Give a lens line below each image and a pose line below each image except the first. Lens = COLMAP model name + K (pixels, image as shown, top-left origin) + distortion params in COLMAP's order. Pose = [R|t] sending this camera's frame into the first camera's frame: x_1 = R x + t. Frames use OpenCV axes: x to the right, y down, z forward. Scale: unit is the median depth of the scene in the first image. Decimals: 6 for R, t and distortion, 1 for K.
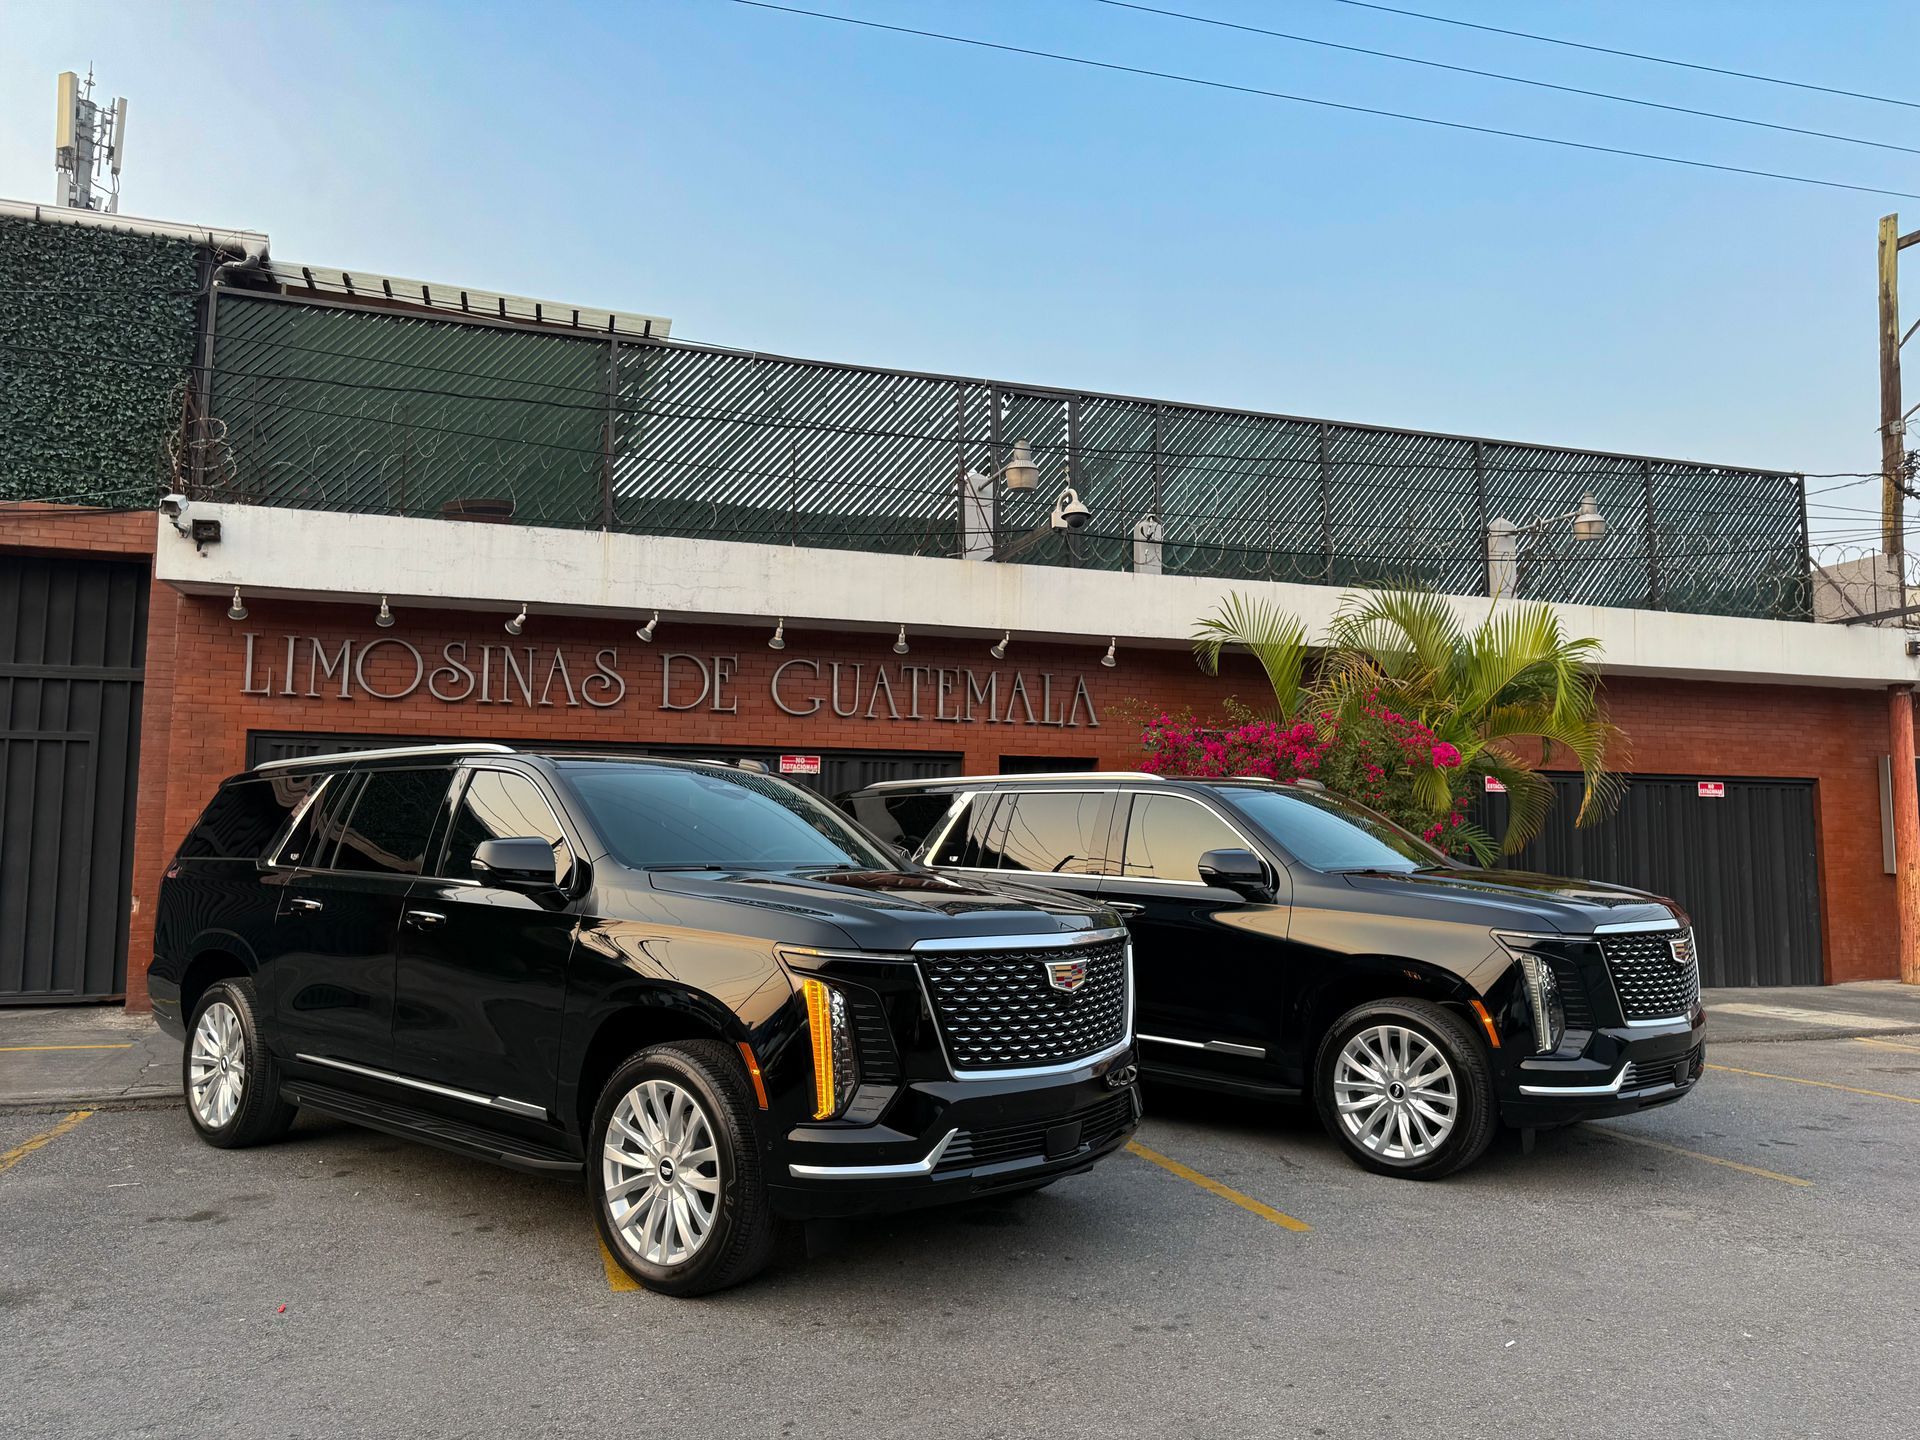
lens RADIAL K [[1377.0, 0, 967.1], [0, 1377.0, 717.1], [0, 0, 1]] dist [0.047438, -0.105237]
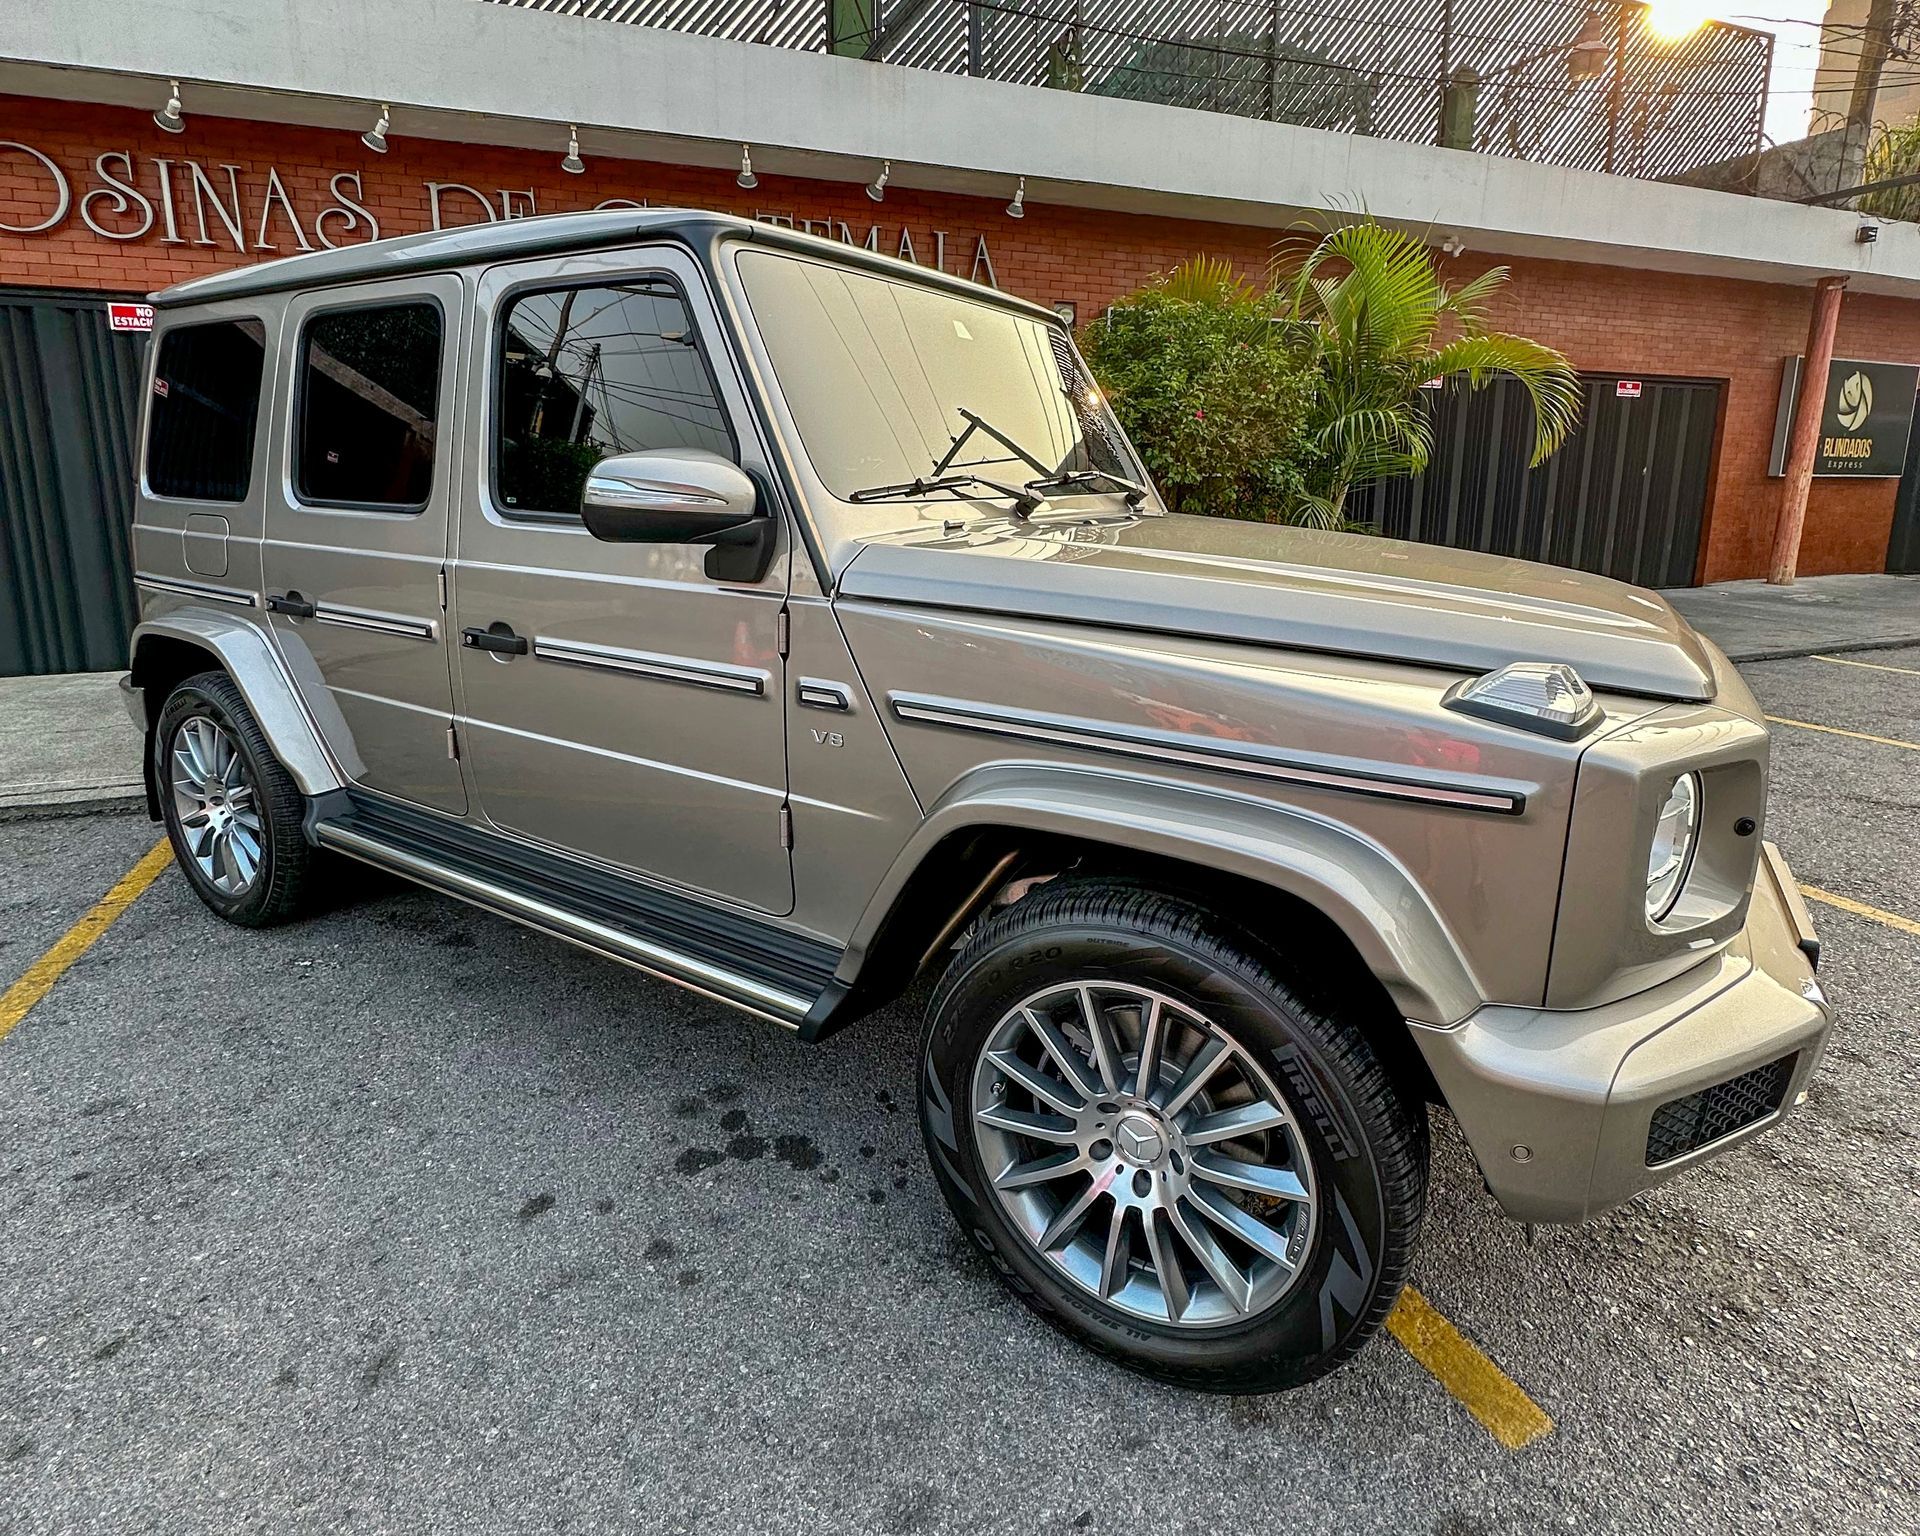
lens RADIAL K [[1017.2, 0, 959.6], [0, 1017.2, 659.6], [0, 0, 1]] dist [-0.002836, 0.000457]
pose [[0.998342, -0.010914, 0.056508, 0.035209], [-0.005762, 0.957970, 0.286812, 0.042026], [-0.057264, -0.286662, 0.956319, 0.373962]]
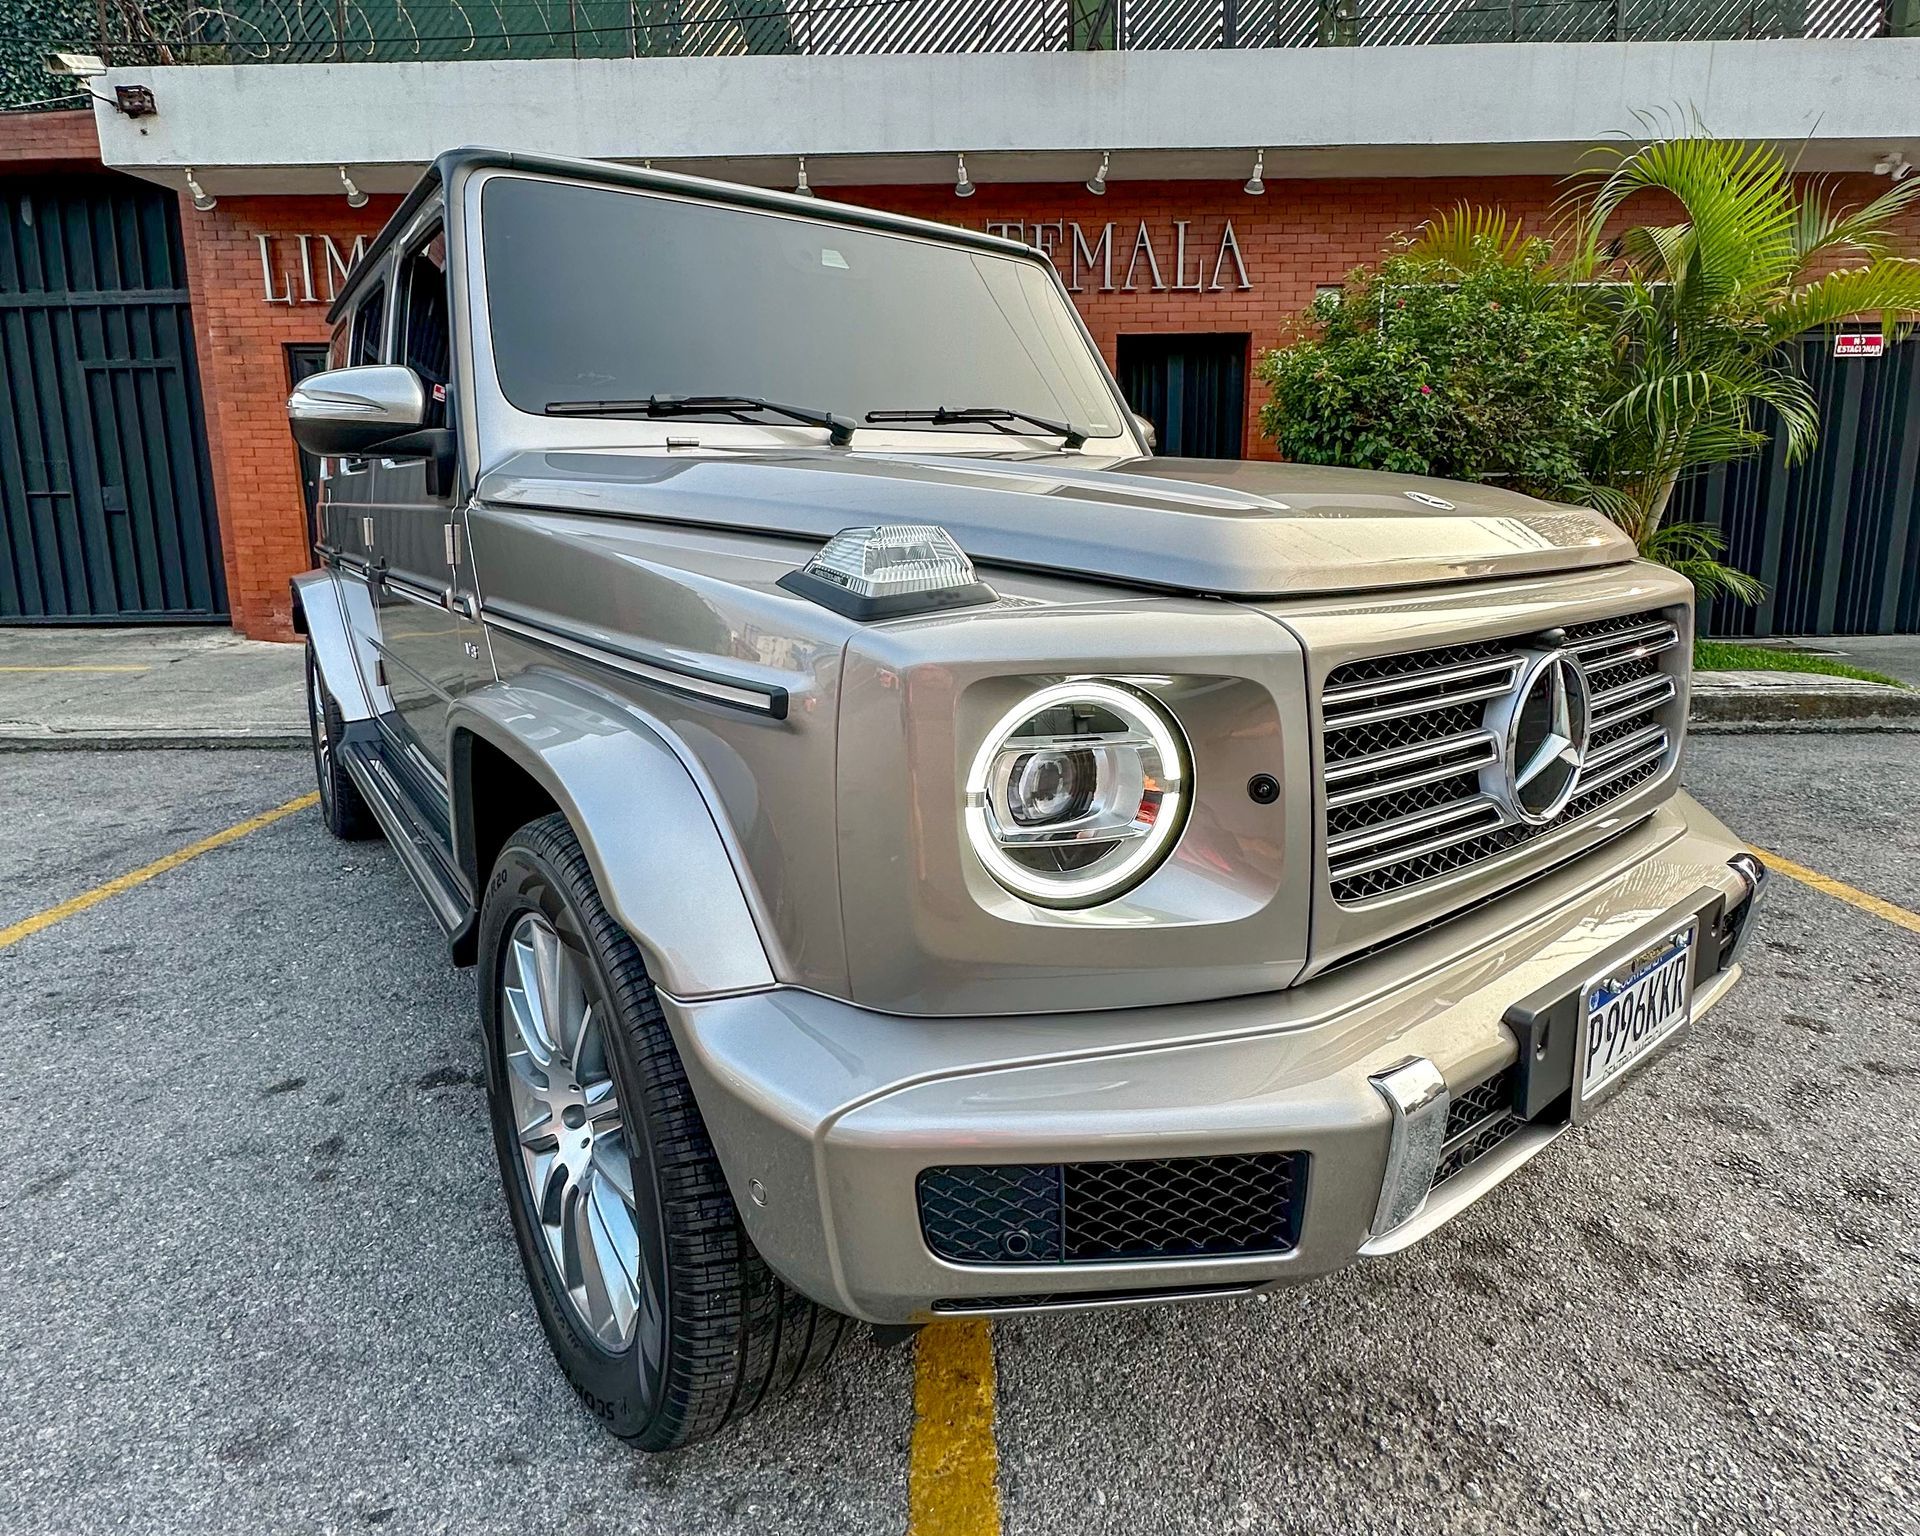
lens RADIAL K [[1018.9, 0, 964.3], [0, 1018.9, 669.6], [0, 0, 1]] dist [-0.003855, 0.000922]
pose [[0.949631, 0.032568, -0.311672, 0.138963], [0.049741, 0.966310, 0.252529, 0.066036], [0.309396, -0.255312, 0.916018, 0.403182]]
